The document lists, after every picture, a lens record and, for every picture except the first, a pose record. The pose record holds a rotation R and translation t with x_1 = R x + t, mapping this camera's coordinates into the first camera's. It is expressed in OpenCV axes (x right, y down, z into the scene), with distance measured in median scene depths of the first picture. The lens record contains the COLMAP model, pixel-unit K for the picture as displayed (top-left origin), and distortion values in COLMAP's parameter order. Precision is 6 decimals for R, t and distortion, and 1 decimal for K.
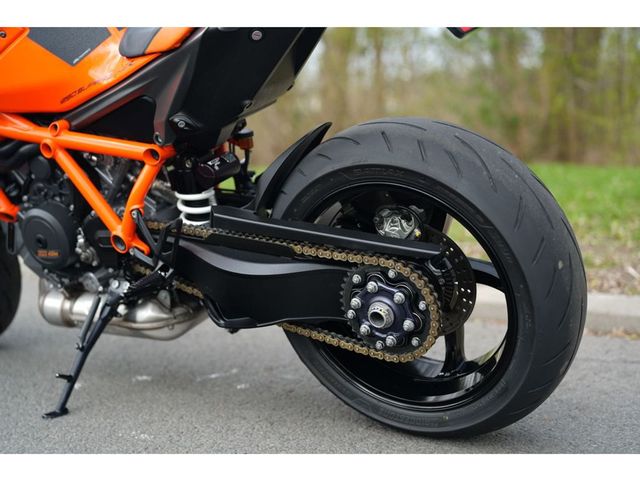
lens RADIAL K [[891.8, 0, 320.0], [0, 891.8, 240.0], [0, 0, 1]] dist [-0.127018, 1.233925]
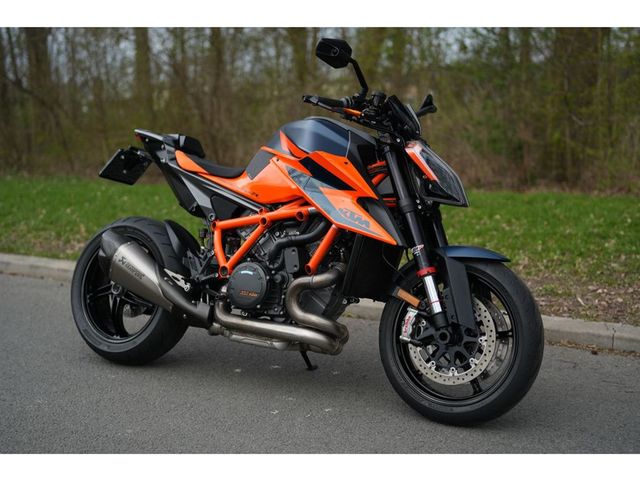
lens RADIAL K [[891.8, 0, 320.0], [0, 891.8, 240.0], [0, 0, 1]] dist [-0.127018, 1.233925]
pose [[0.999766, 0.016435, -0.014046, -0.113260], [-0.016210, 0.999741, 0.015980, -0.136802], [0.014305, -0.015748, 0.999774, -0.823628]]
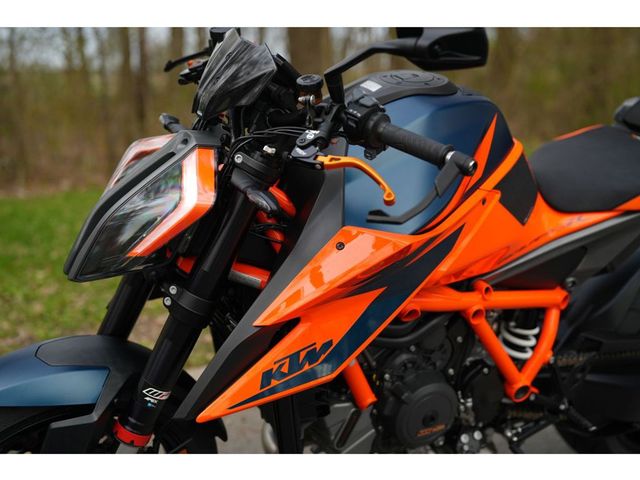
lens RADIAL K [[891.8, 0, 320.0], [0, 891.8, 240.0], [0, 0, 1]] dist [-0.127018, 1.233925]
pose [[0.495499, -0.136999, 0.857736, -1.182404], [0.132436, 0.987854, 0.081275, -0.279569], [-0.858453, 0.073323, 0.507625, 0.682621]]
